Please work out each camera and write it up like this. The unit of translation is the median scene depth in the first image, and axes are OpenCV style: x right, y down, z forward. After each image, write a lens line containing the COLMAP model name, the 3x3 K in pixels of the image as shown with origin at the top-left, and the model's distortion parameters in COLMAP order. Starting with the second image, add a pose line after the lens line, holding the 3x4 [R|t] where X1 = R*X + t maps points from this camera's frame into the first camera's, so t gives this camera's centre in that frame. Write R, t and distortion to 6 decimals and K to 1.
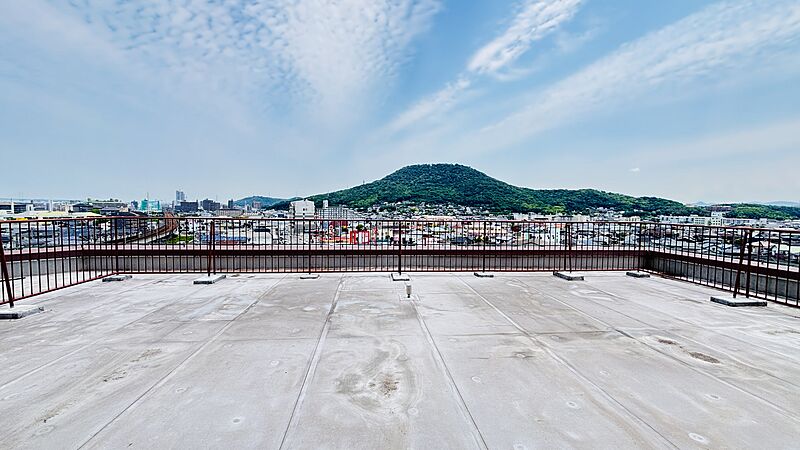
lens RADIAL K [[323.0, 0, 400.0], [0, 323.0, 225.0], [0, 0, 1]] dist [-0.000327, 0.000035]
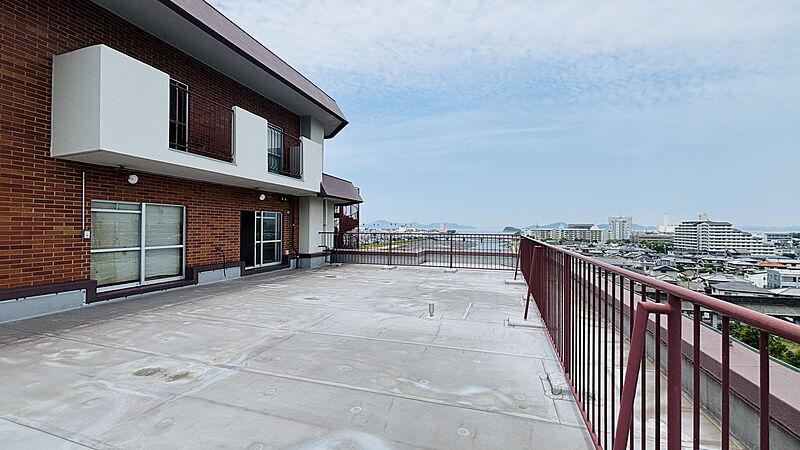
lens RADIAL K [[323.0, 0, 400.0], [0, 323.0, 225.0], [0, 0, 1]] dist [-0.000327, 0.000035]
pose [[-0.397314, -0.025046, -0.917341, 1.340767], [-0.055485, 0.998454, -0.003230, -0.057135], [0.916004, 0.049616, -0.398090, 1.790011]]
